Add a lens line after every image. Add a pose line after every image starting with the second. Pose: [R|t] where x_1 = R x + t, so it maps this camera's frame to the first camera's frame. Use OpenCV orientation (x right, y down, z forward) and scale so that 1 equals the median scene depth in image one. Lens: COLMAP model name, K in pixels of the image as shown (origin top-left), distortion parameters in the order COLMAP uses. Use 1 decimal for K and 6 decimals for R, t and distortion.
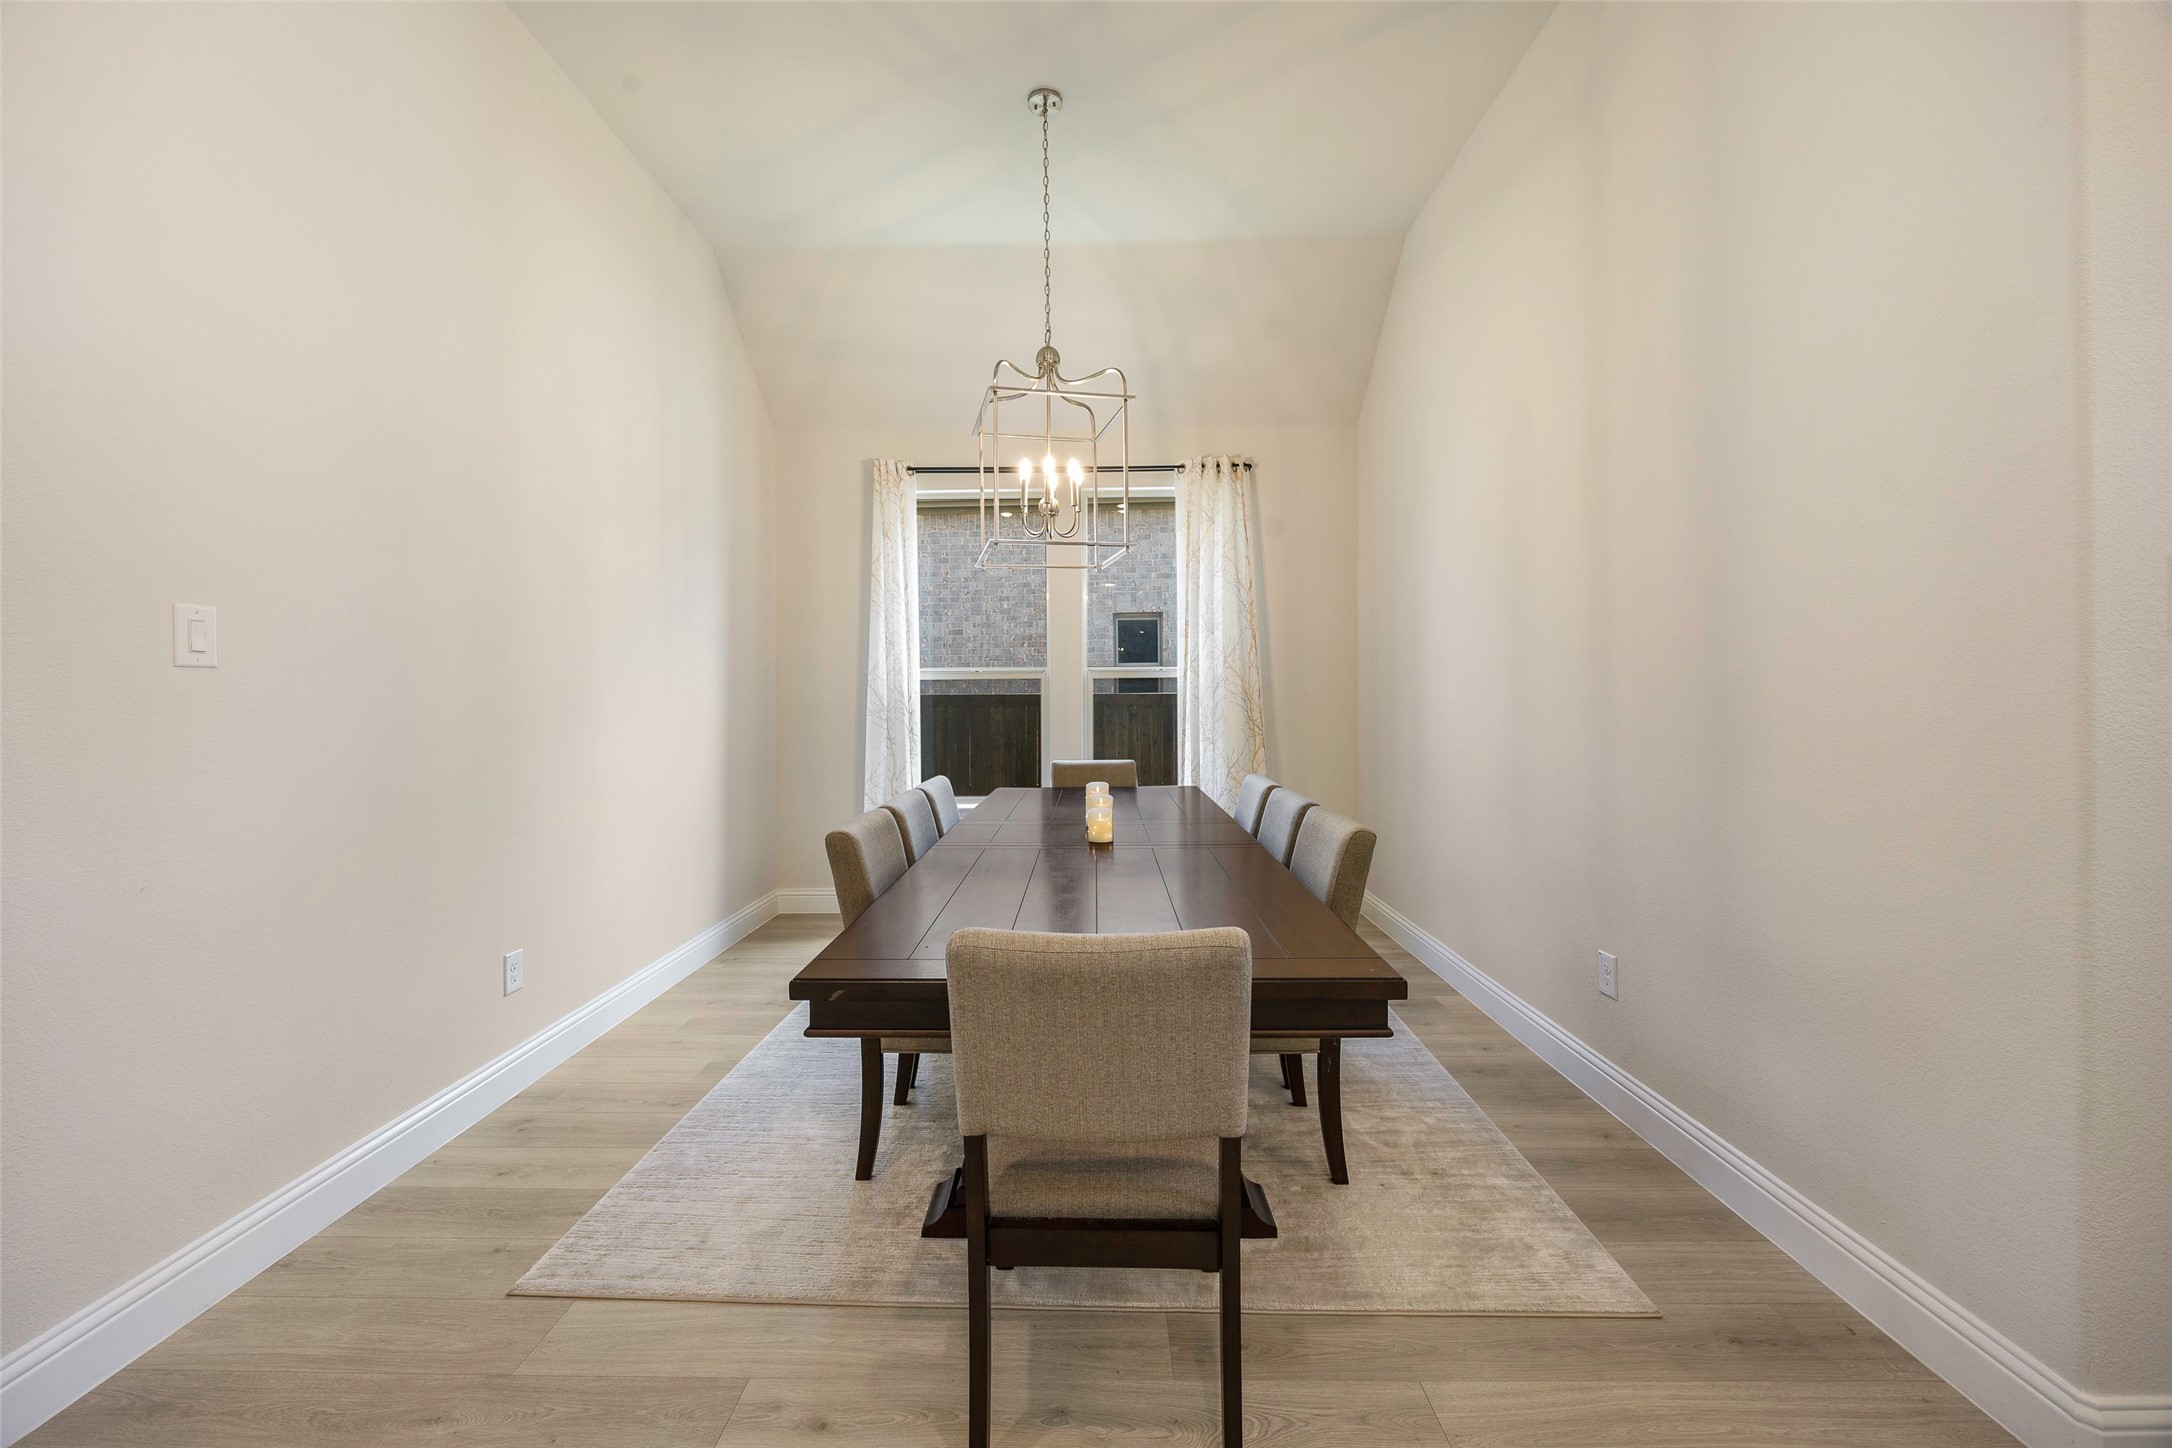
lens RADIAL K [[850.4, 0, 1093.7], [0, 850.4, 713.6], [0, 0, 1]] dist [-0.003484, -0.000274]
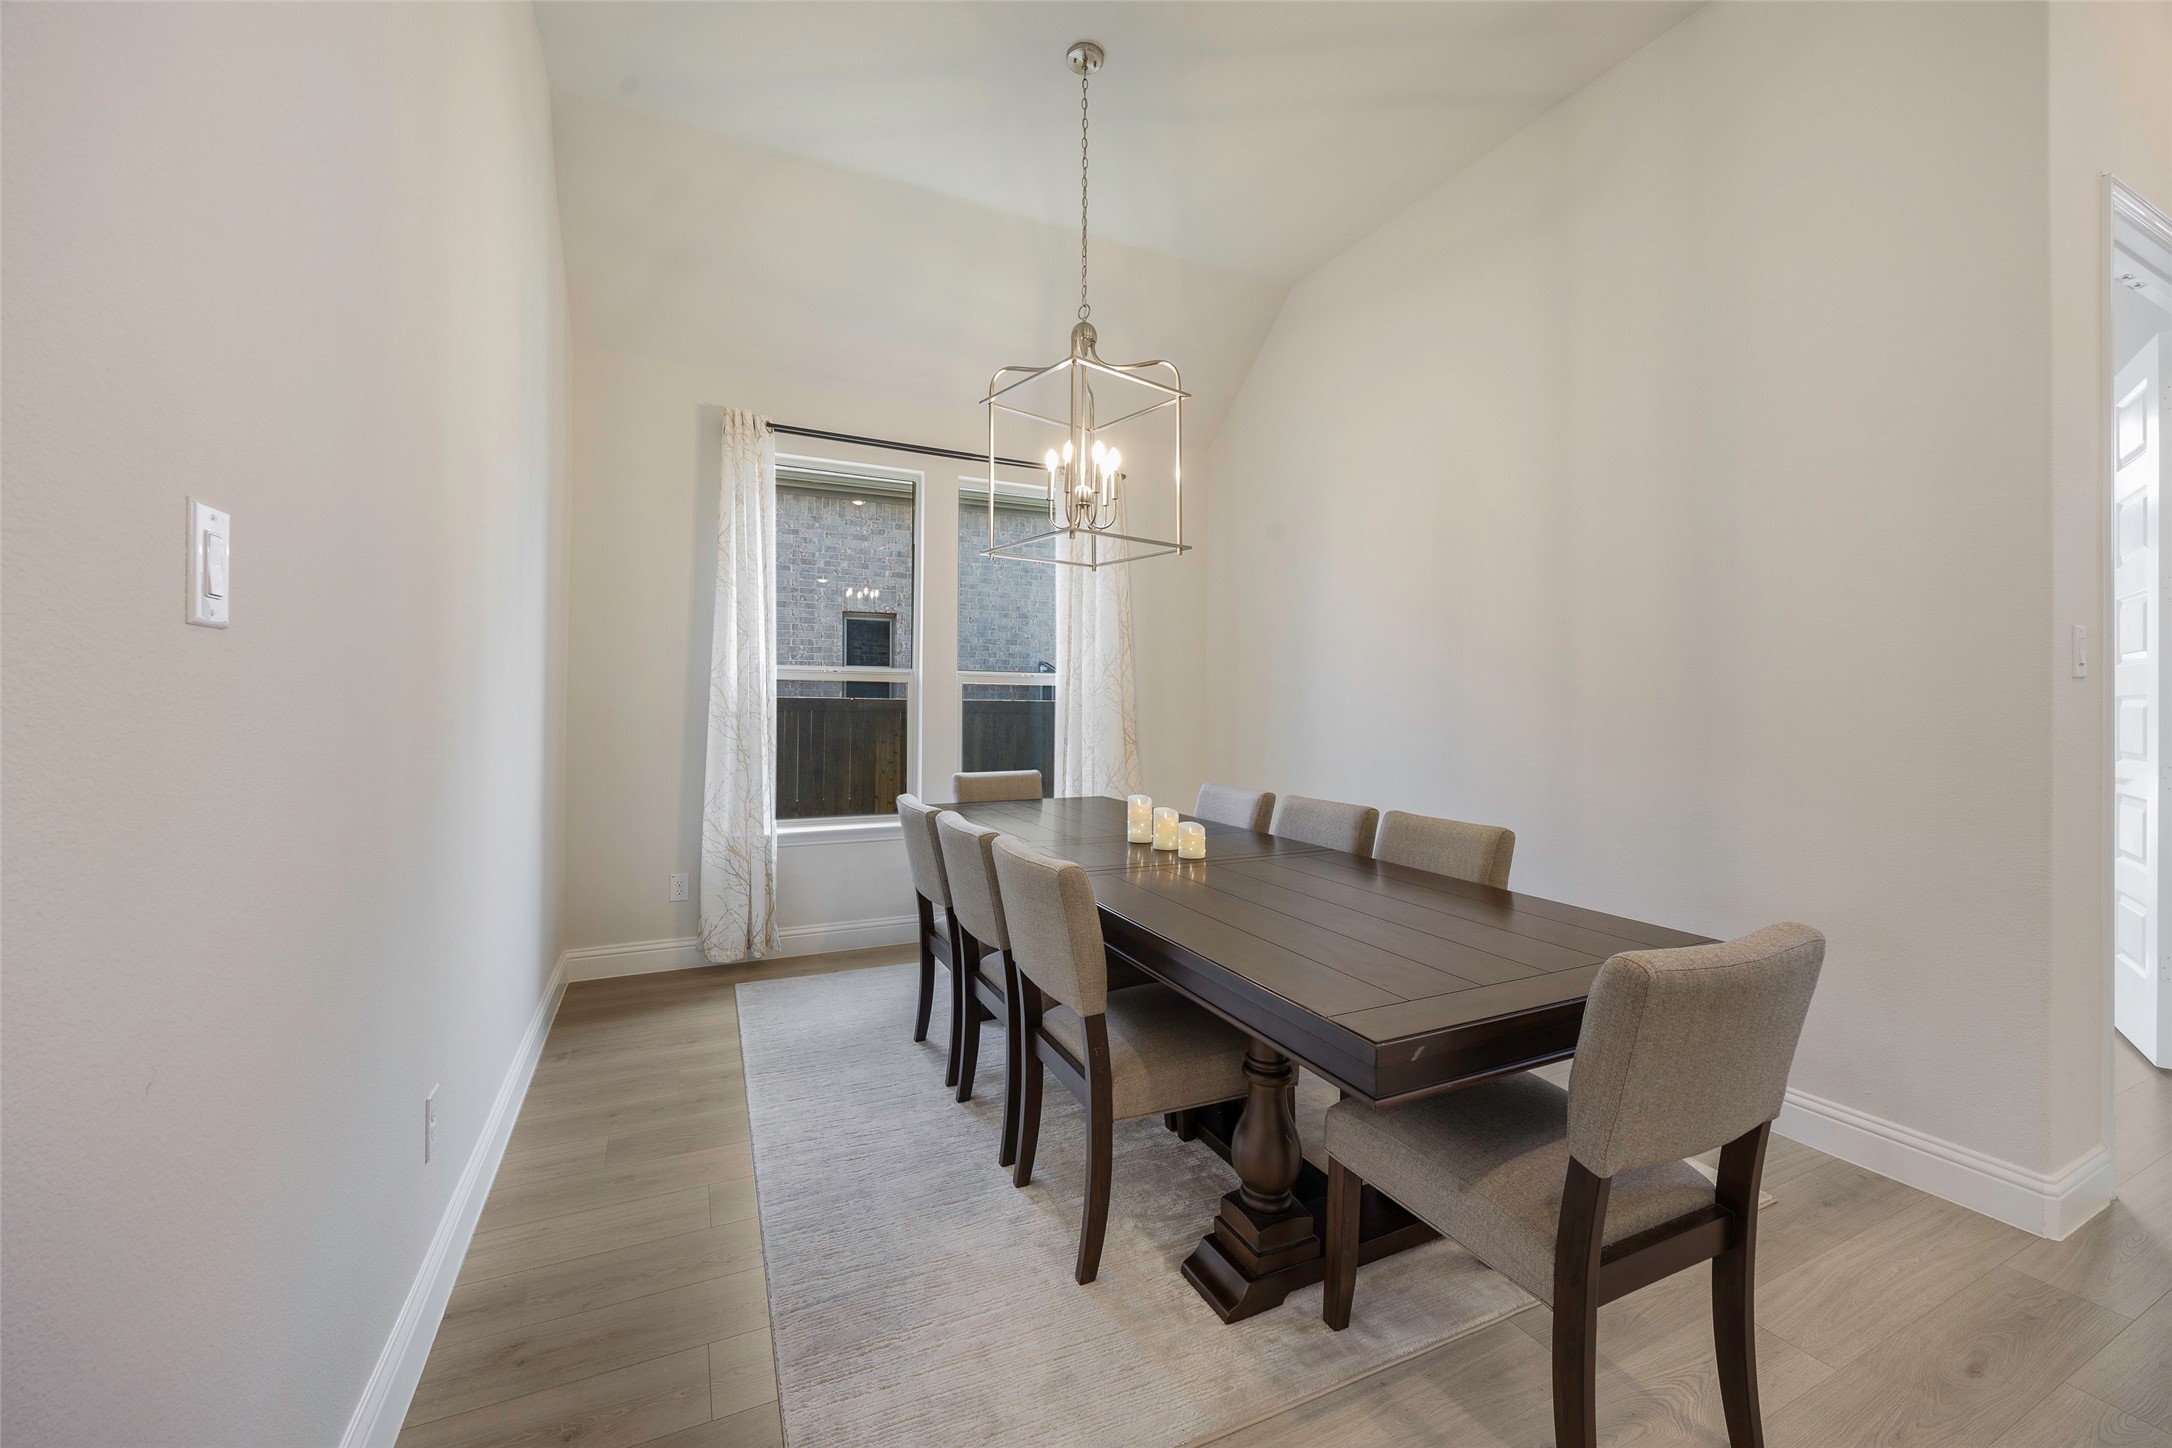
lens RADIAL K [[850.4, 0, 1096.0], [0, 850.4, 714.6], [0, 0, 1]] dist [-0.003484, -0.000274]
pose [[0.892777, 0.010689, 0.450372, -0.302507], [-0.007593, 0.999933, -0.008681, -0.000291], [-0.450435, 0.004330, 0.892799, 0.117312]]
